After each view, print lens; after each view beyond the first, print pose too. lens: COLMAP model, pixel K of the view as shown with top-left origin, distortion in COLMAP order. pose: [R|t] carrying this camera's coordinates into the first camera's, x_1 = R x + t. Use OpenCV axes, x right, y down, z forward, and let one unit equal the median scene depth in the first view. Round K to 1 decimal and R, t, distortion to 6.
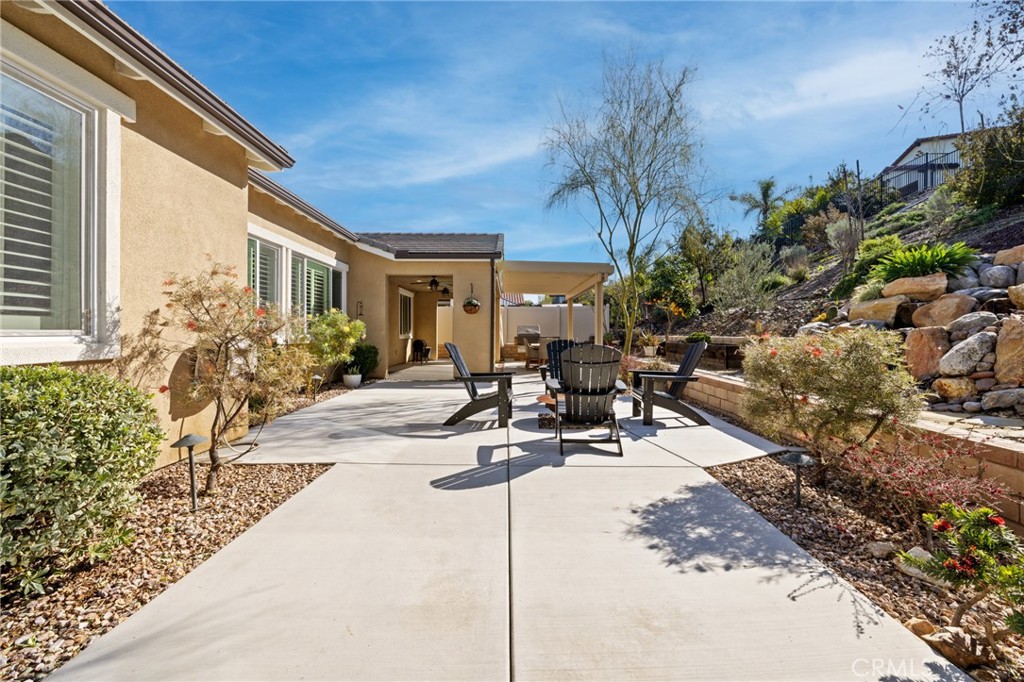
lens RADIAL K [[438.4, 0, 511.0], [0, 438.4, 337.7], [0, 0, 1]] dist [0.001529, 0.000005]
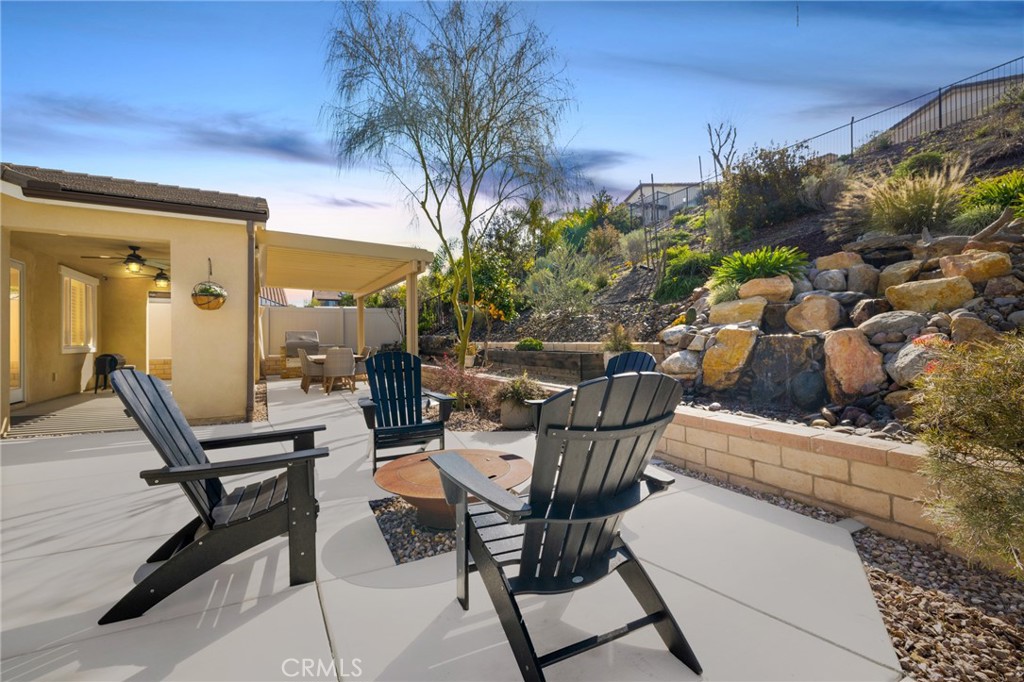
lens RADIAL K [[438.4, 0, 514.1], [0, 438.4, 337.2], [0, 0, 1]] dist [0.001529, 0.000005]
pose [[0.871830, -0.006987, 0.489759, -0.021838], [0.015478, 0.999792, -0.013289, -0.003050], [-0.489564, 0.019166, 0.871757, 0.278541]]
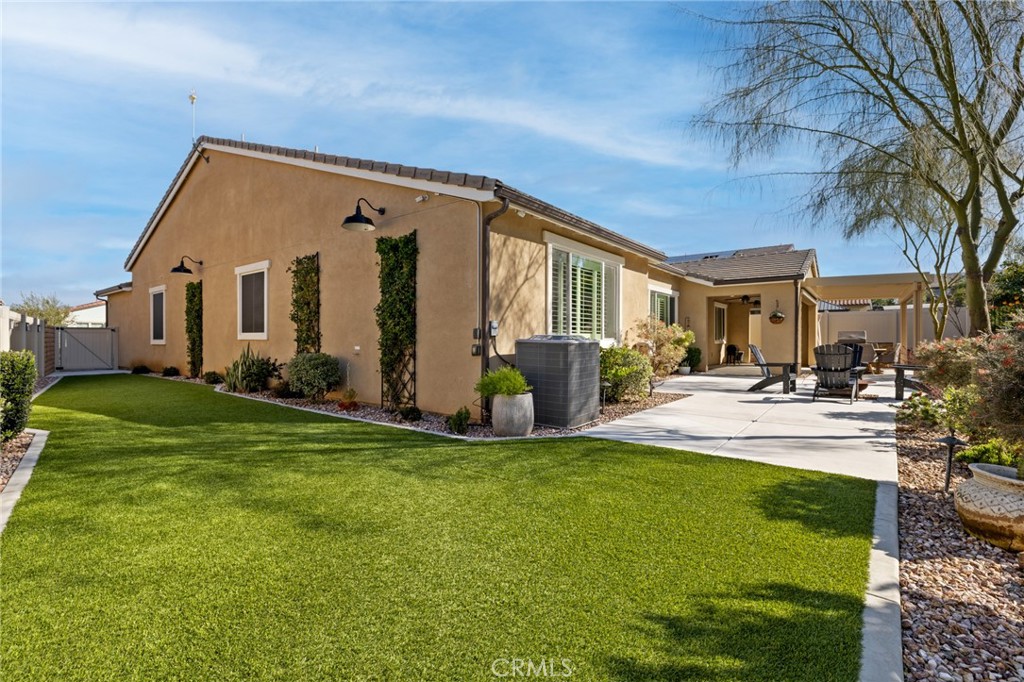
lens RADIAL K [[460.4, 0, 507.8], [0, 460.4, 339.9], [0, 0, 1]] dist [0.000086, 0.000480]
pose [[0.789940, -0.001680, -0.613181, 0.112546], [-0.003774, 0.999964, -0.007603, 0.005921], [0.613172, 0.008320, 0.789906, -0.539595]]
